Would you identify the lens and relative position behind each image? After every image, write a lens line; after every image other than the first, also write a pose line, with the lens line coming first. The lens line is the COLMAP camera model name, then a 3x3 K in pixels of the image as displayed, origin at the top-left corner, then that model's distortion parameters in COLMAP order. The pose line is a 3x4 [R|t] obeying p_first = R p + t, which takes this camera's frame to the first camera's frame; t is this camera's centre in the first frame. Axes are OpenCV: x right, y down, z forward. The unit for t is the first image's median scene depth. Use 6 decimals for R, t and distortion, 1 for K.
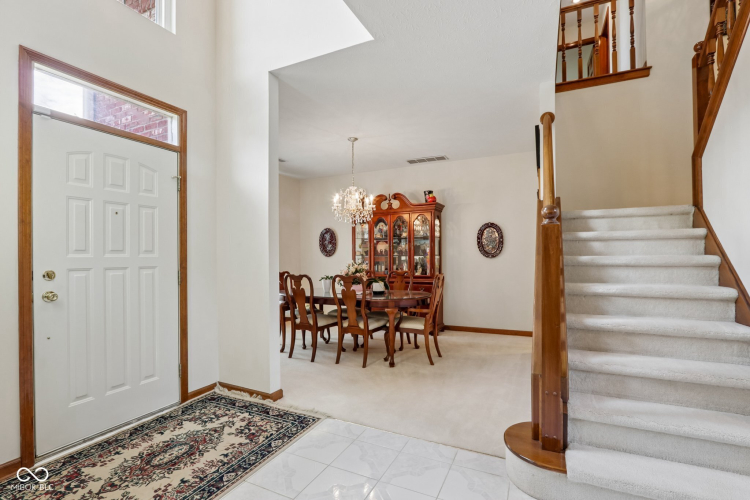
lens RADIAL K [[350.8, 0, 370.8], [0, 350.8, 258.1], [0, 0, 1]] dist [-0.014186, 0.001911]
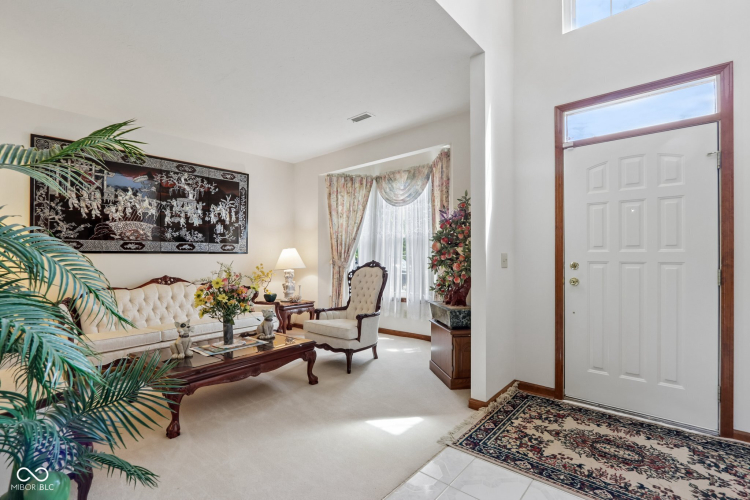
lens RADIAL K [[350.8, 0, 371.1], [0, 350.8, 252.6], [0, 0, 1]] dist [-0.014186, 0.001911]
pose [[-0.260005, 0.004220, -0.965598, 0.495367], [0.001548, 0.999991, 0.003954, -0.006191], [0.965606, -0.000467, -0.260009, 0.514702]]
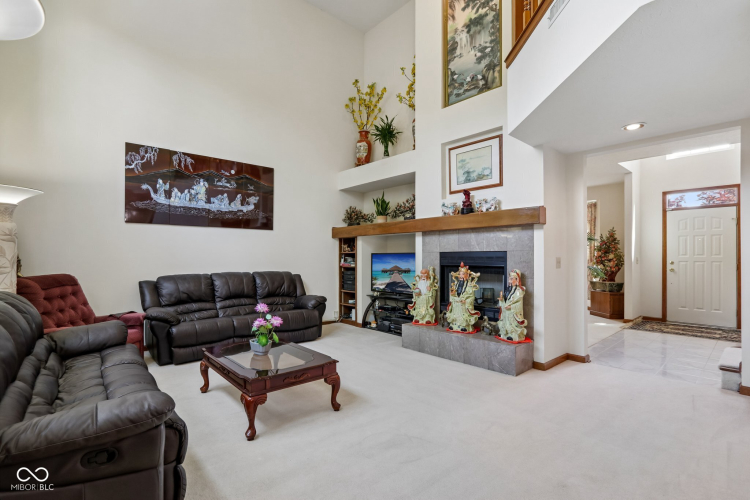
lens RADIAL K [[350.8, 0, 372.9], [0, 350.8, 256.3], [0, 0, 1]] dist [-0.014186, 0.001911]
pose [[-0.371432, 0.007429, -0.928430, 2.486941], [-0.000616, 0.999966, 0.008248, -0.026916], [0.928460, 0.003635, -0.371415, -0.261539]]
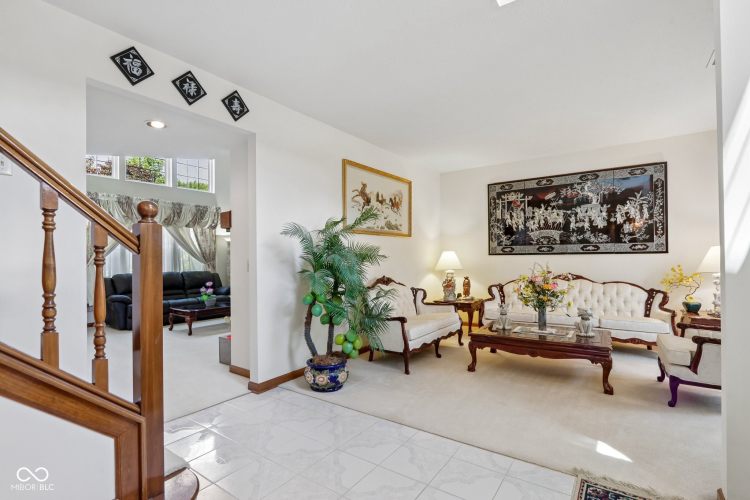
lens RADIAL K [[350.8, 0, 373.9], [0, 350.8, 257.0], [0, 0, 1]] dist [-0.014186, 0.001911]
pose [[-0.987658, 0.022688, 0.154977, -0.114927], [0.022999, 0.999735, 0.000210, -0.007362], [-0.154931, 0.003772, -0.987918, 1.318113]]
